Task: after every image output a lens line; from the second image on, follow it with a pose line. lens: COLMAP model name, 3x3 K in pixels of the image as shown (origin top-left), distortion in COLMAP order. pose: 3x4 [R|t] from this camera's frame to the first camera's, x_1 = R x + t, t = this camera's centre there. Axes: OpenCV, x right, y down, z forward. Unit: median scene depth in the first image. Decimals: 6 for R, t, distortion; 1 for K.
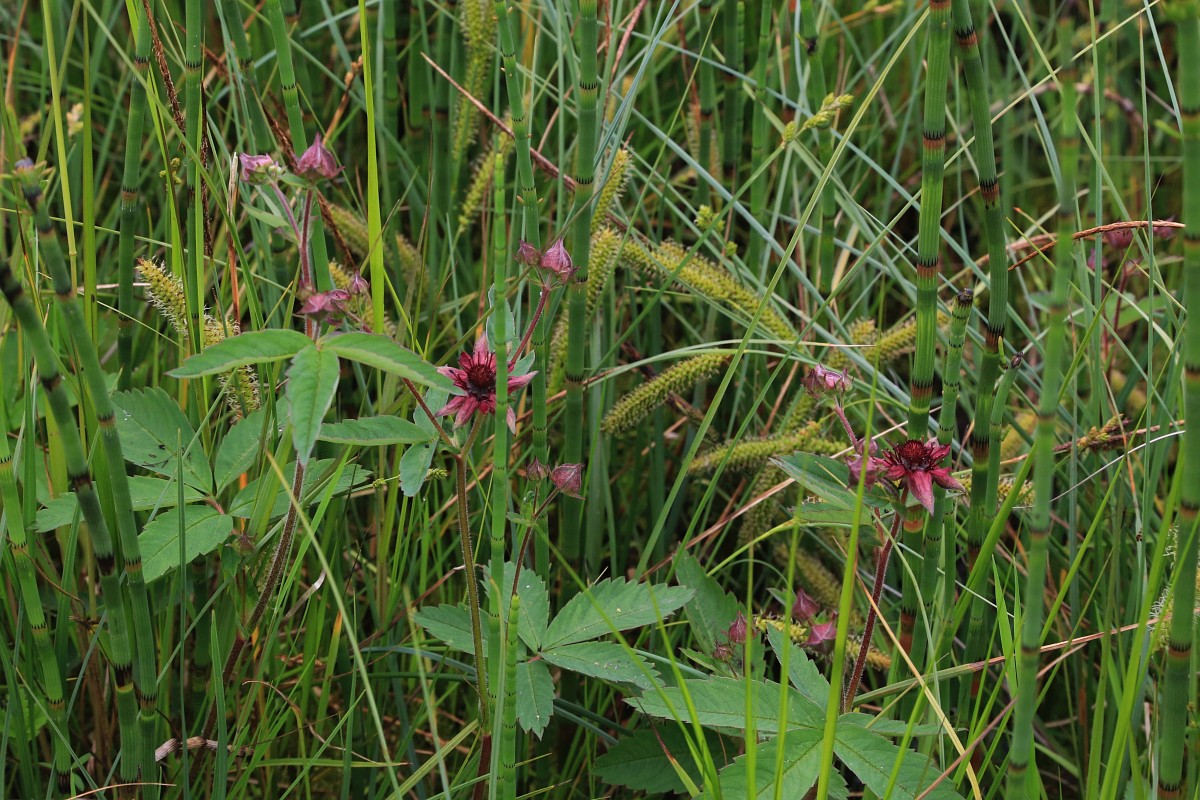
lens RADIAL K [[3574.2, 0, 602.9], [0, 3574.2, 401.1], [0, 0, 1]] dist [0.539412, 0.000000]
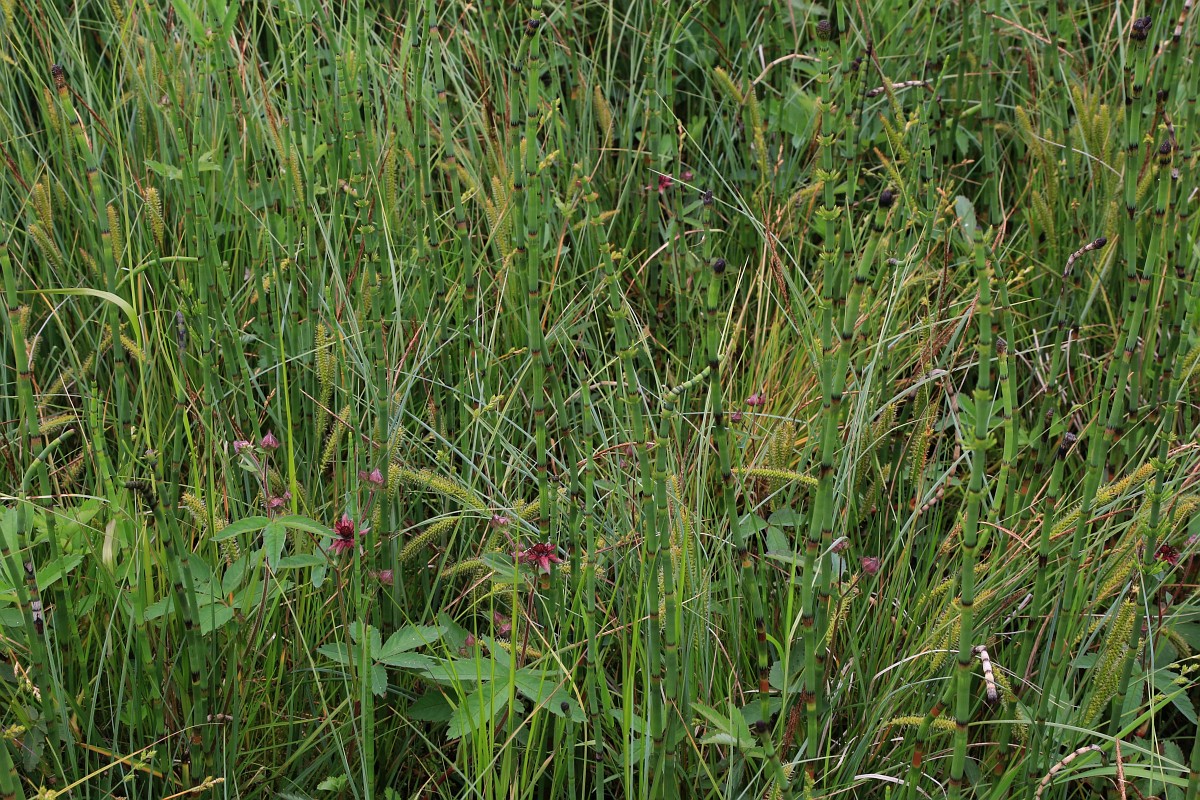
lens RADIAL K [[2250.3, 0, 598.3], [0, 2250.3, 400.1], [0, 0, 1]] dist [0.321670, 0.000000]
pose [[0.992199, -0.070202, 0.103022, -0.014684], [0.078164, 0.994086, -0.075393, 0.025223], [-0.097120, 0.082858, 0.991818, -0.356158]]
